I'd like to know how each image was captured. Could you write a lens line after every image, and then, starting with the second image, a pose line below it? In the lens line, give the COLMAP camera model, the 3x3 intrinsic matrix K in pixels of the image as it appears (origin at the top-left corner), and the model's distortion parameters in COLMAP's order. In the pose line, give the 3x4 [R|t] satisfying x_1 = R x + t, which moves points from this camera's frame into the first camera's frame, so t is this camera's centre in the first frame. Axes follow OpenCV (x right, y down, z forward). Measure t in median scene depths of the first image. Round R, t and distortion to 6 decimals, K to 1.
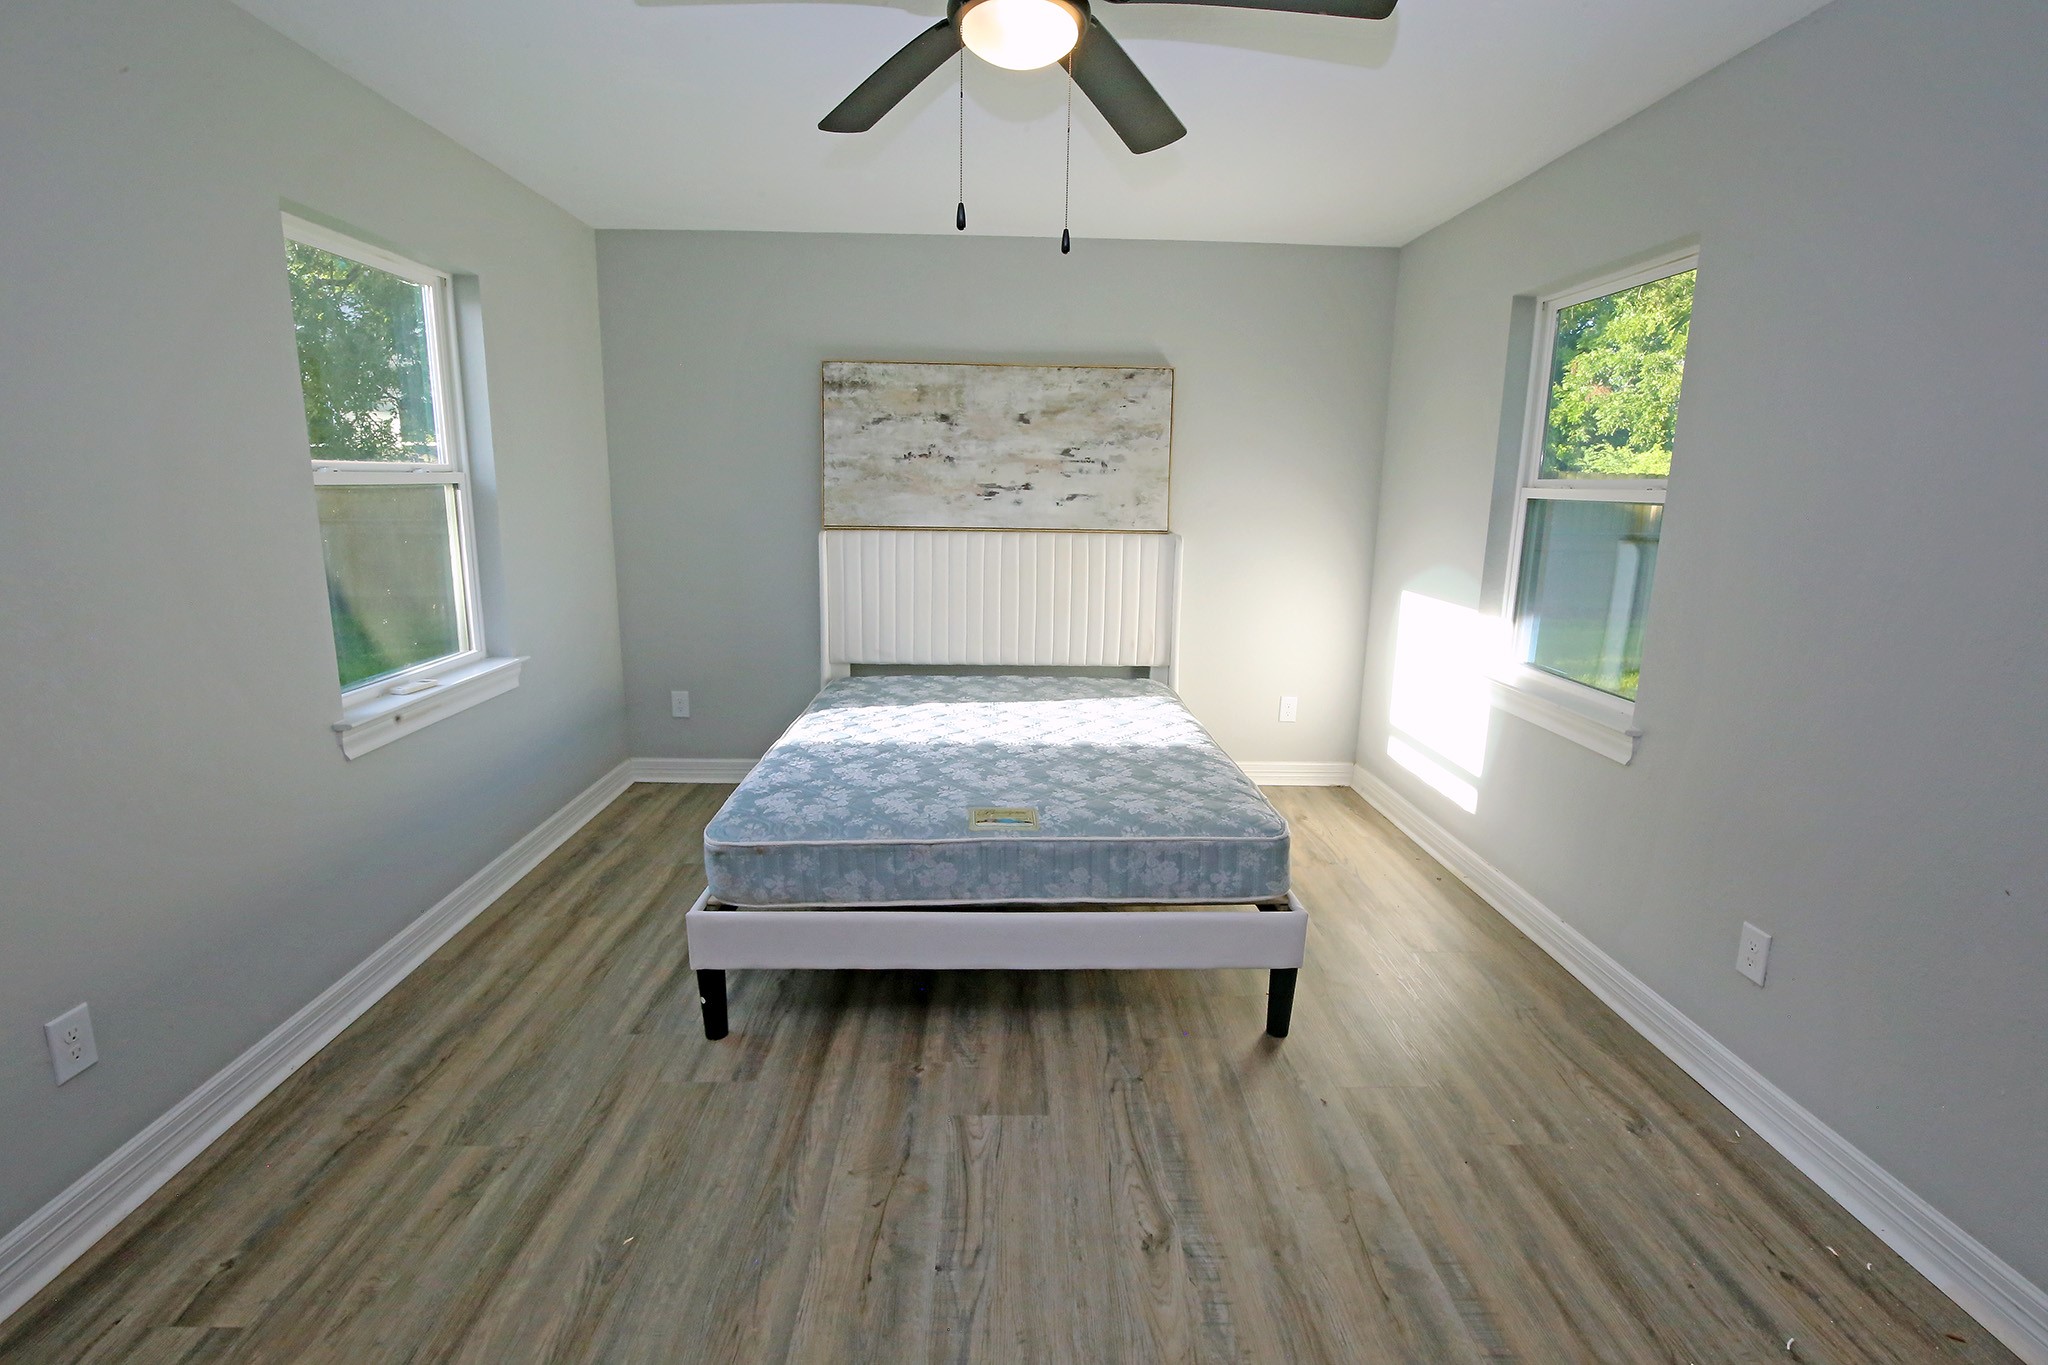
lens RADIAL K [[939.9, 0, 1026.6], [0, 939.9, 675.7], [0, 0, 1]] dist [-0.038510, 0.007879]
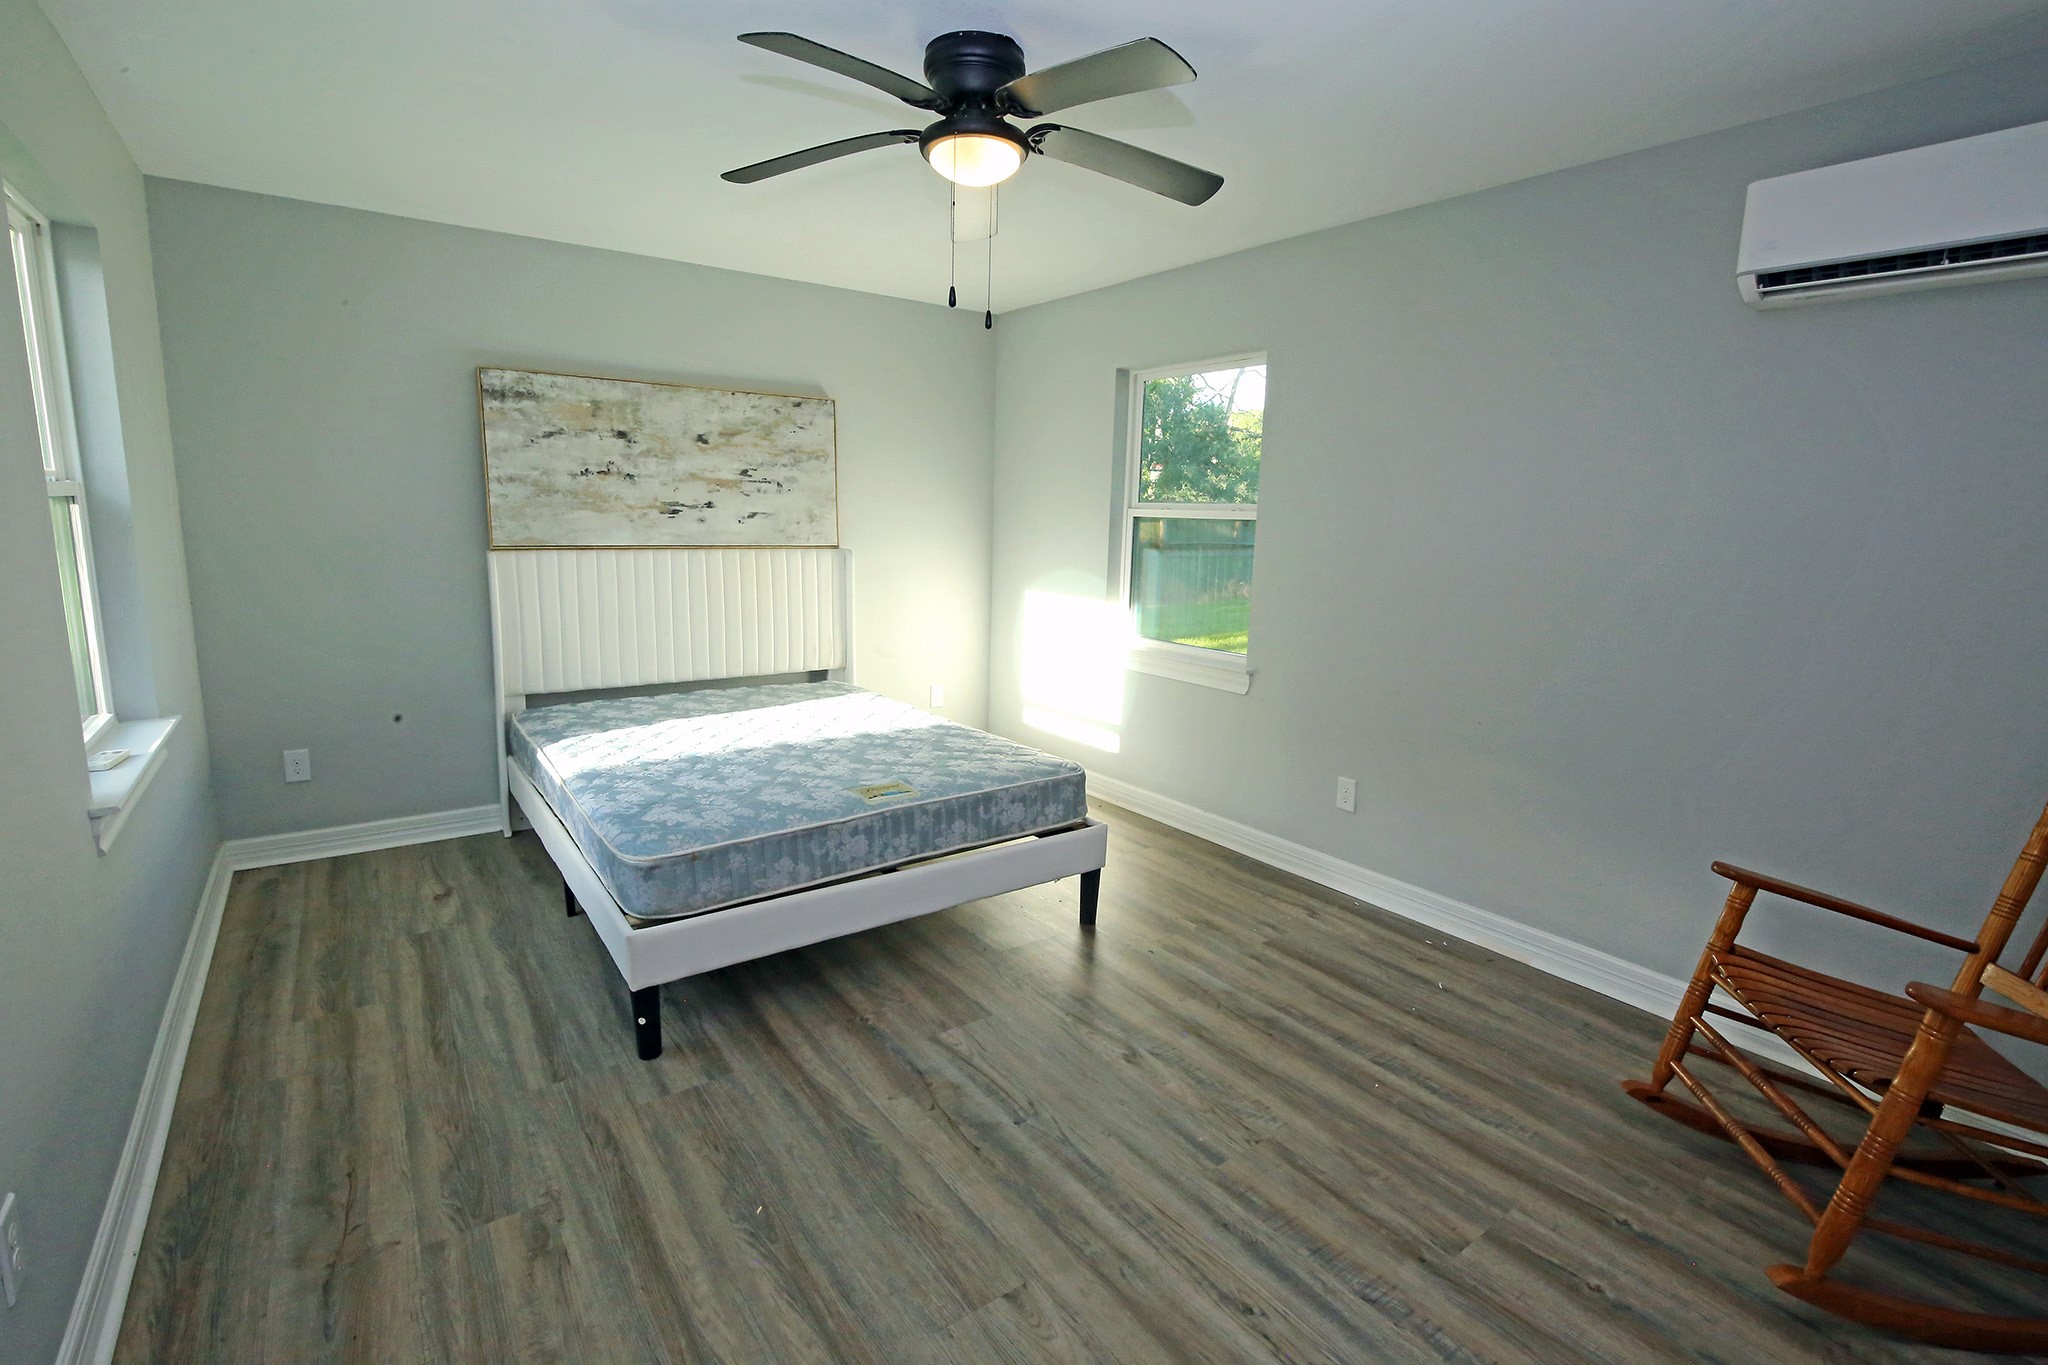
lens RADIAL K [[944.7, 0, 1028.9], [0, 944.7, 674.0], [0, 0, 1]] dist [-0.035619, 0.007490]
pose [[0.822632, -0.090386, 0.561344, -0.345603], [0.101498, 0.994770, 0.011432, 0.007591], [-0.559442, 0.047571, 0.827503, -0.045686]]
